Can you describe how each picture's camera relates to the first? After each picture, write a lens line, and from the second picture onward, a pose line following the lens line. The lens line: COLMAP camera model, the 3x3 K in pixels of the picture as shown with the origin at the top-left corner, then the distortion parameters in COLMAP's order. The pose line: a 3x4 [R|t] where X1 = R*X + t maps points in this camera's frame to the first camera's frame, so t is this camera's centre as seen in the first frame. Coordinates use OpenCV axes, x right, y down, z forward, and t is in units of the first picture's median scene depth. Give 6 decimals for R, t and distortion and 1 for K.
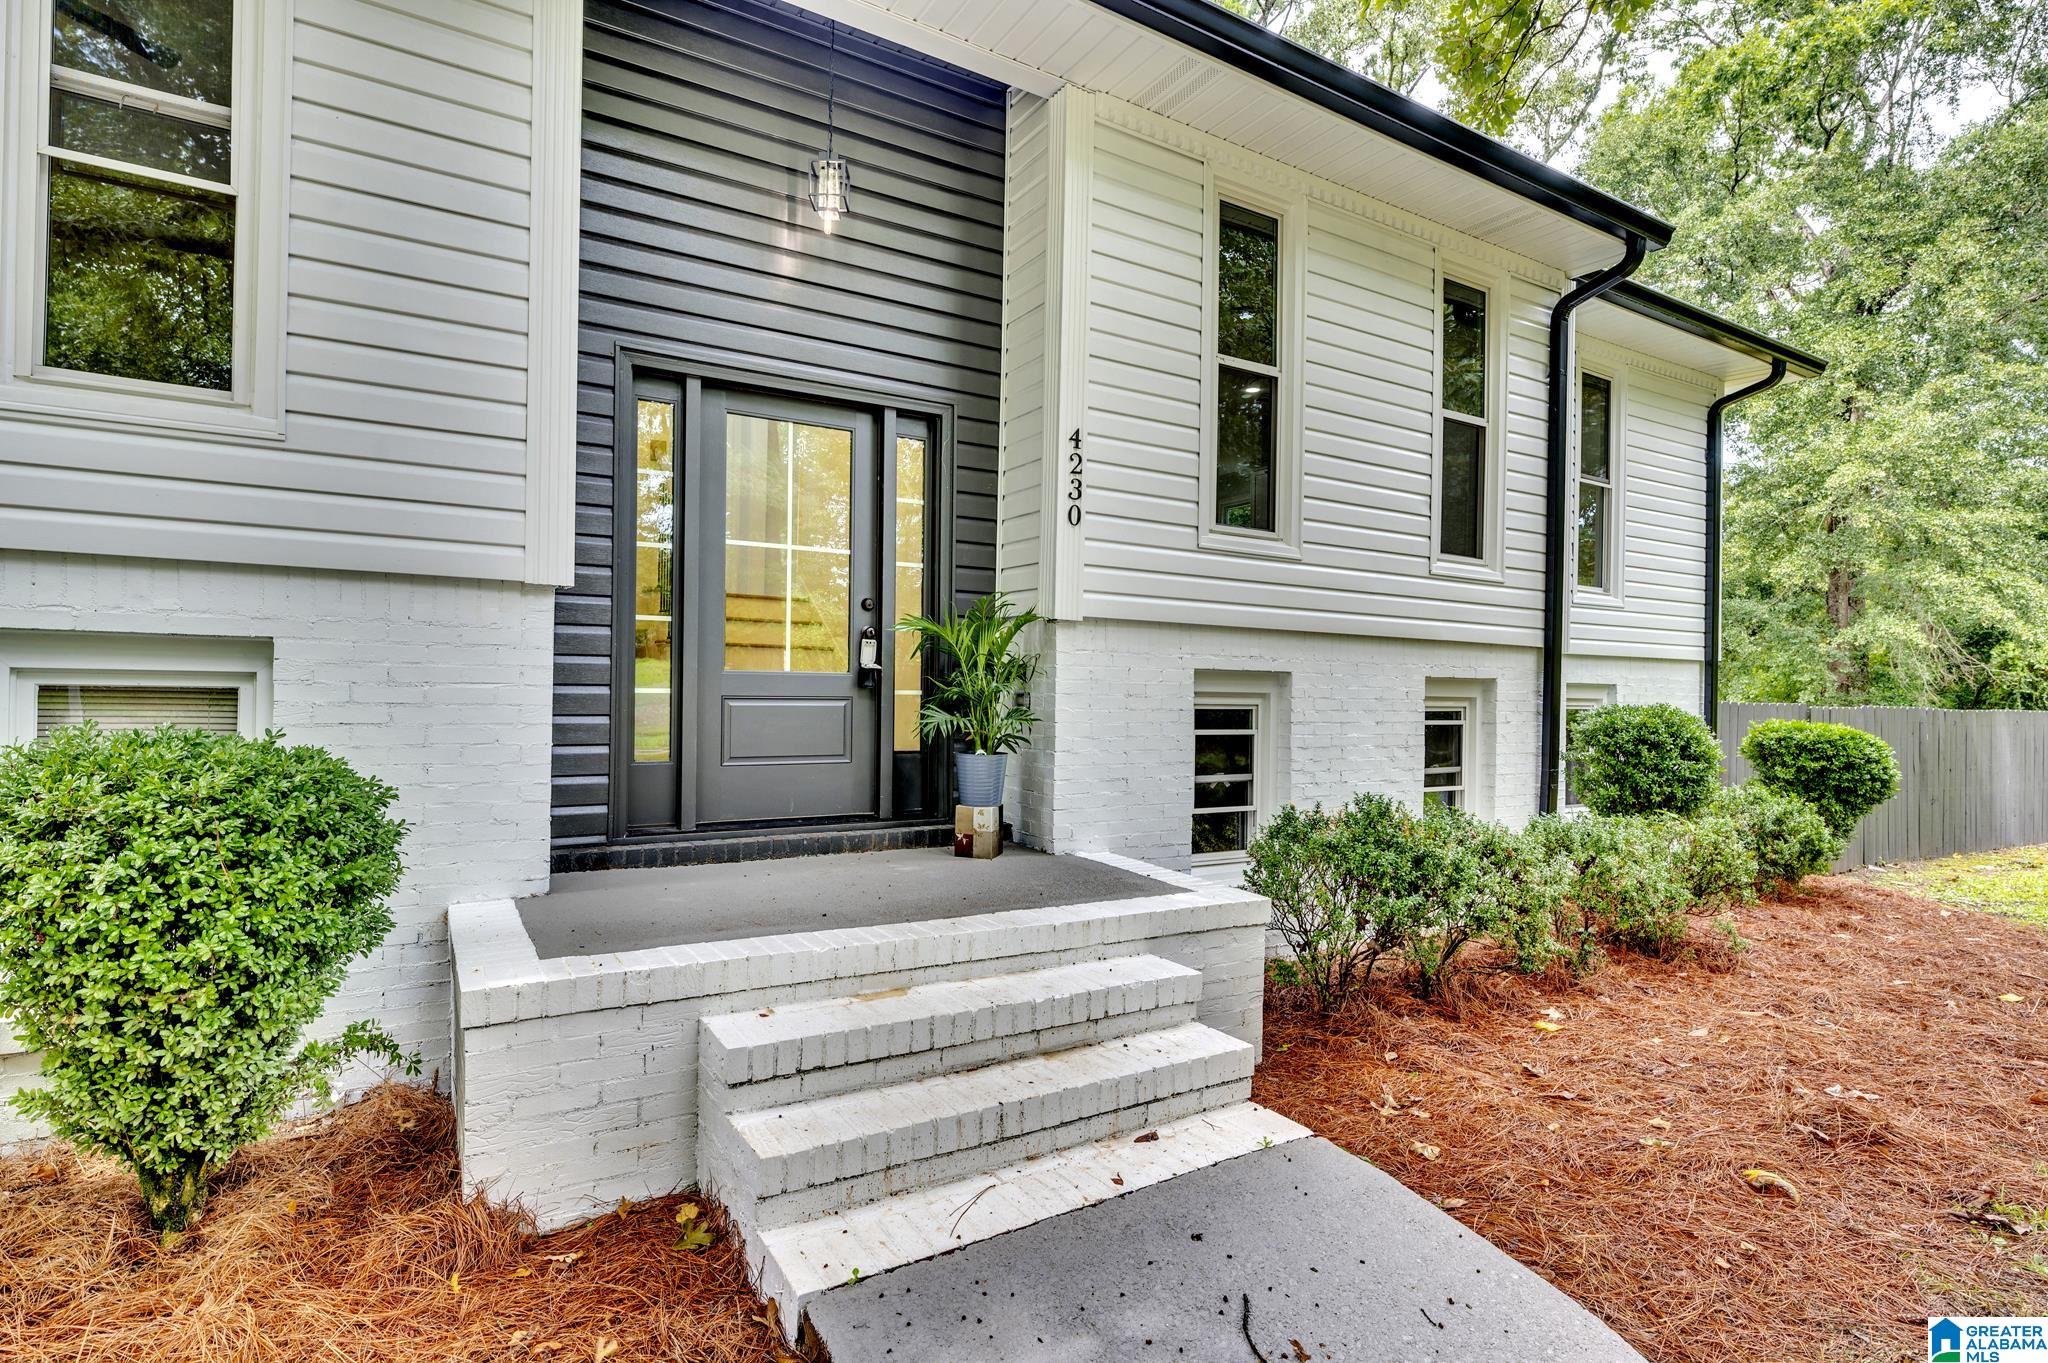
lens RADIAL K [[1022.8, 0, 1017.4], [0, 1022.8, 686.6], [0, 0, 1]] dist [-0.003348, -0.000409]
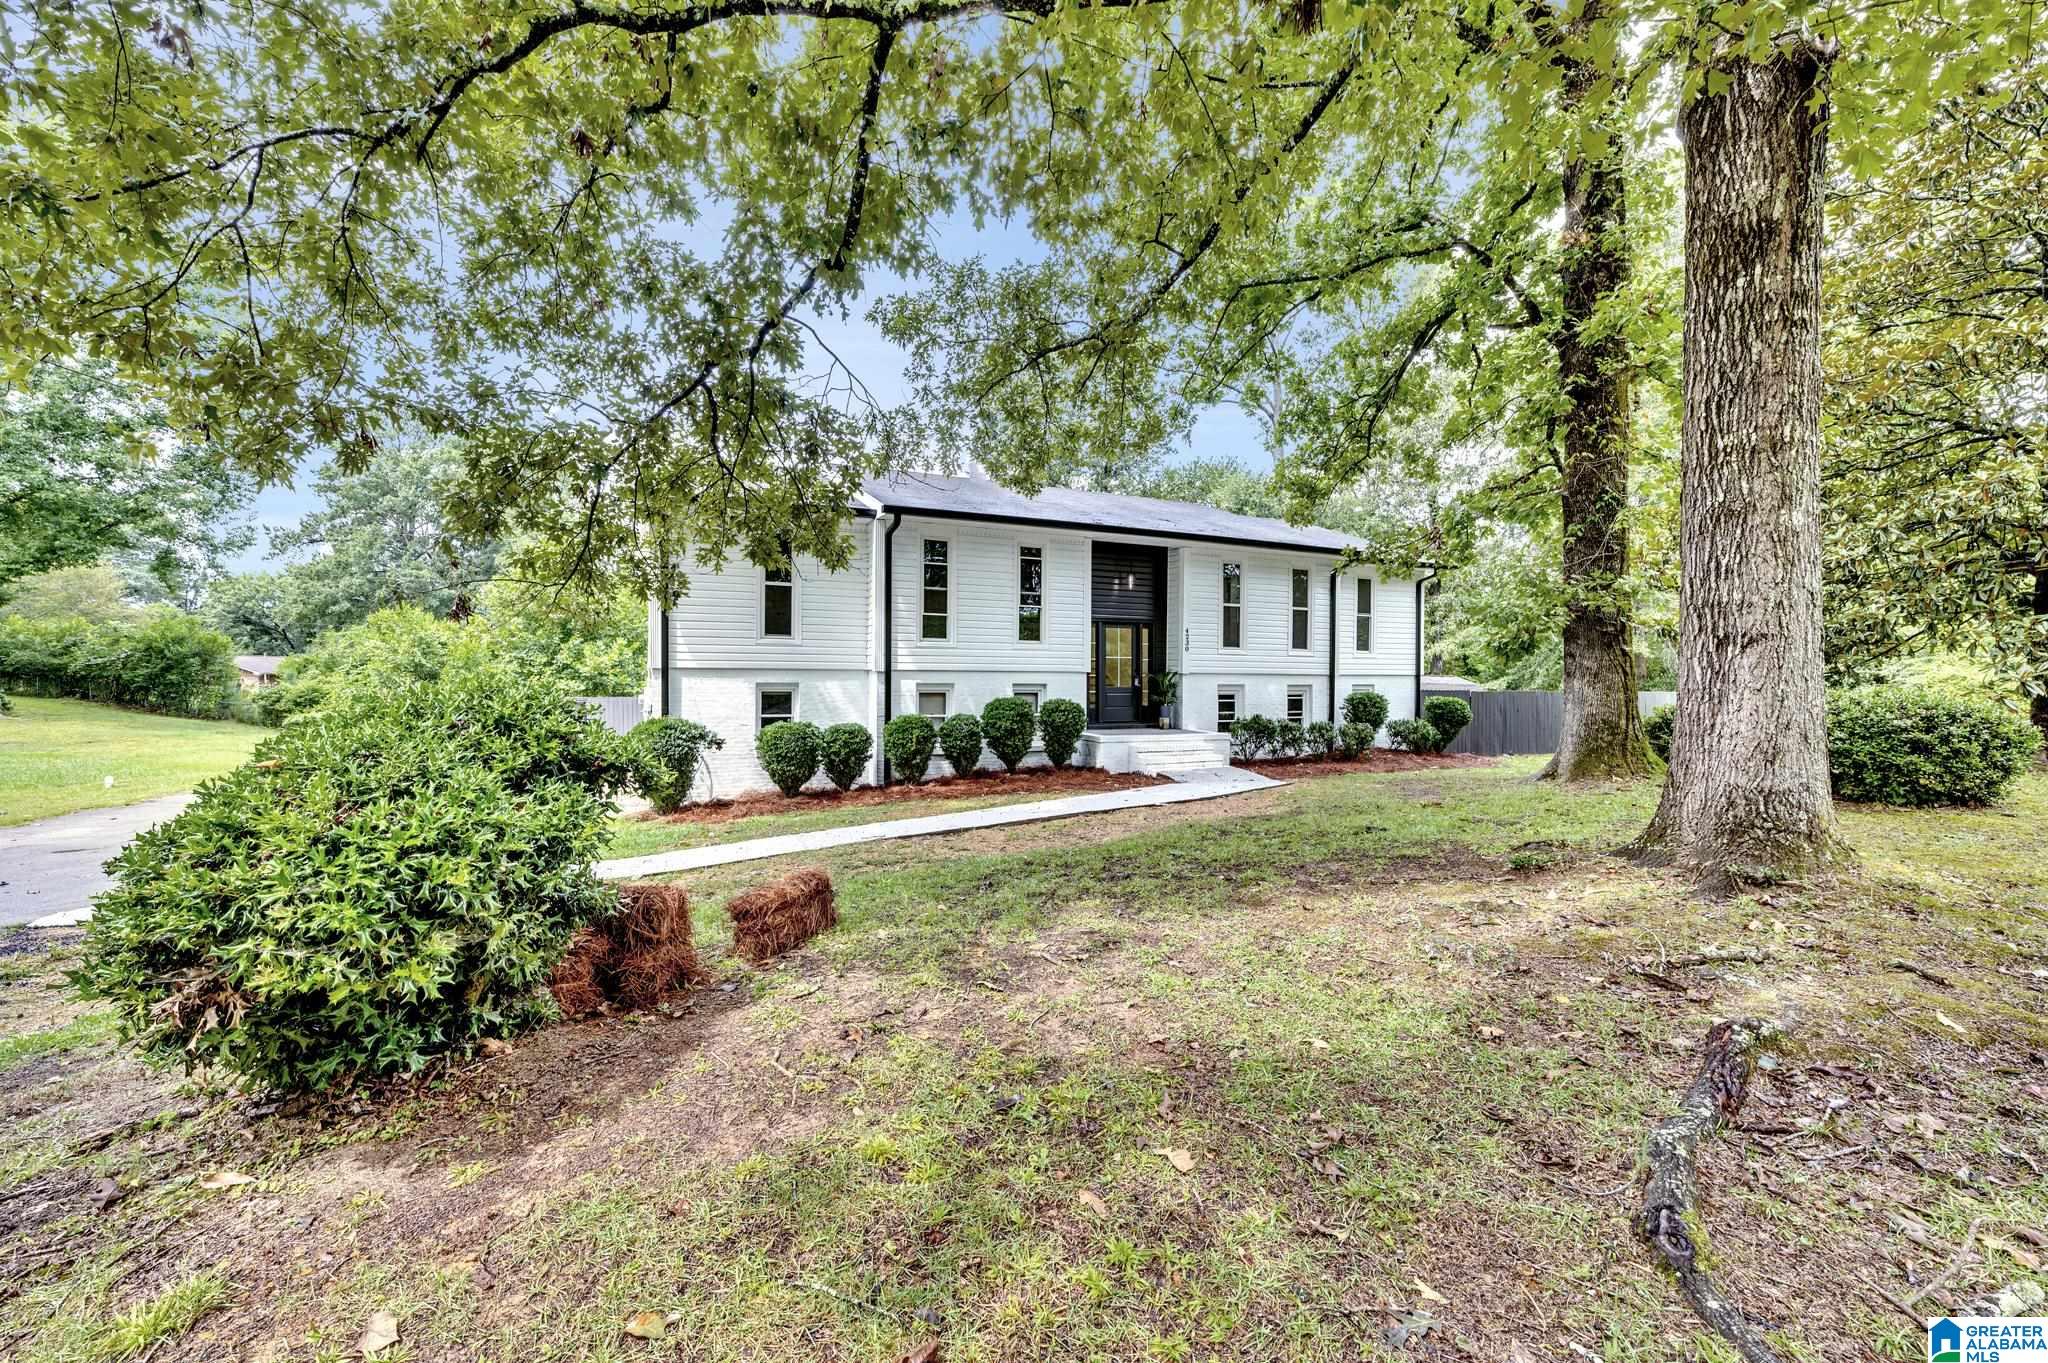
lens RADIAL K [[812.9, 0, 1020.6], [0, 812.9, 679.1], [0, 0, 1]] dist [0.000956, 0.000462]
pose [[0.992699, -0.011903, -0.120030, -0.212290], [0.012177, 0.999925, 0.001550, -0.053883], [0.120003, -0.003000, 0.992769, -2.286248]]
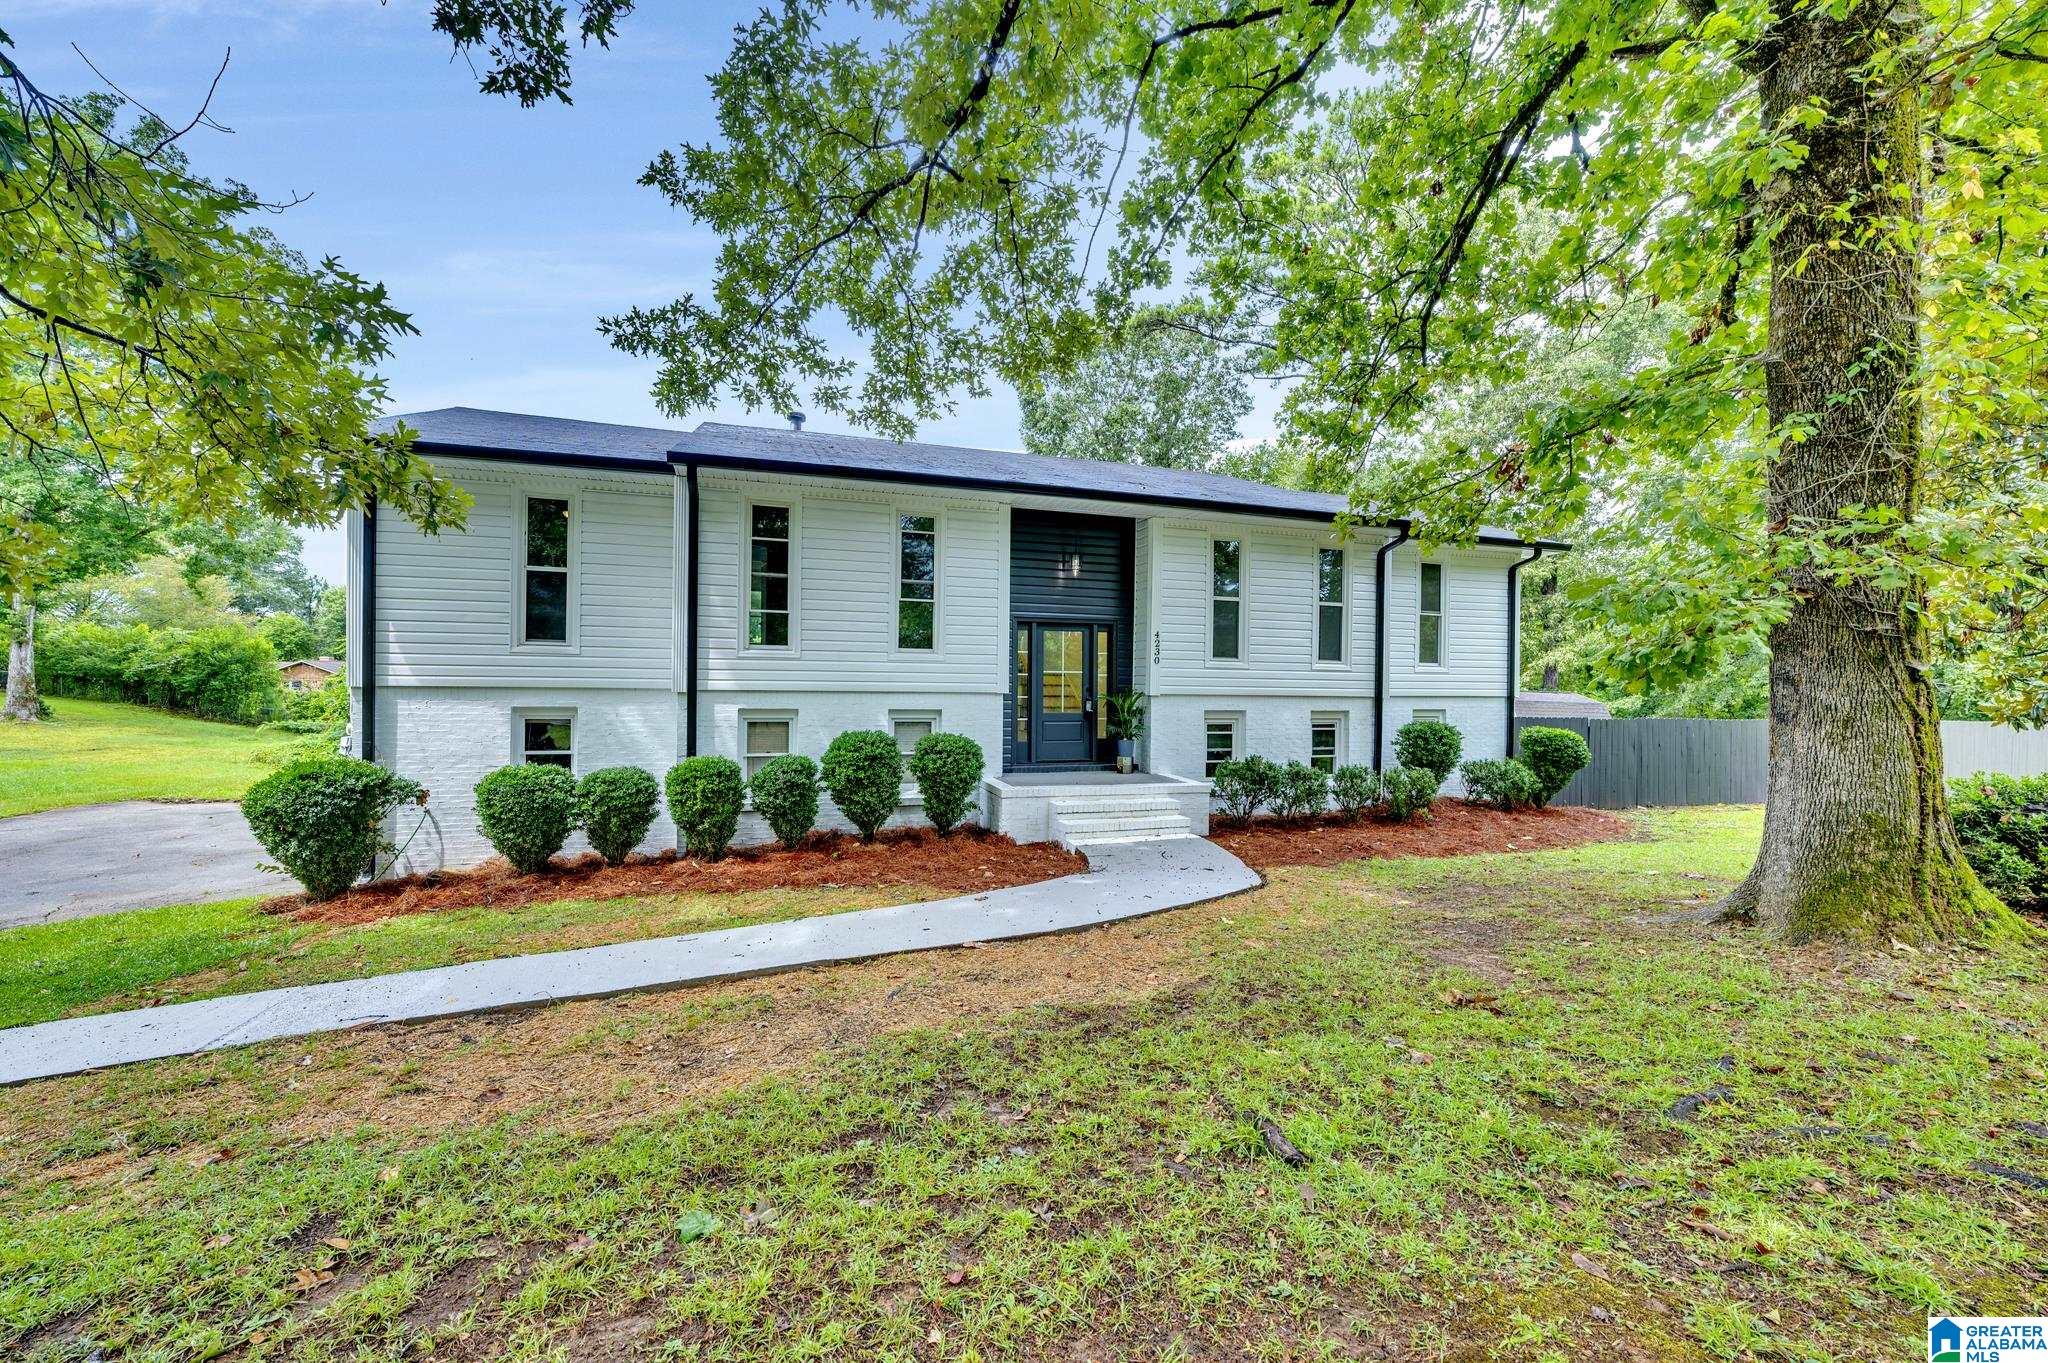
lens RADIAL K [[812.9, 0, 1019.8], [0, 812.9, 680.0], [0, 0, 1]] dist [0.000956, 0.000462]
pose [[0.972882, -0.007217, -0.231188, 0.204020], [0.005821, 0.999960, -0.006721, -0.091370], [0.231228, 0.005193, 0.972886, -1.333612]]
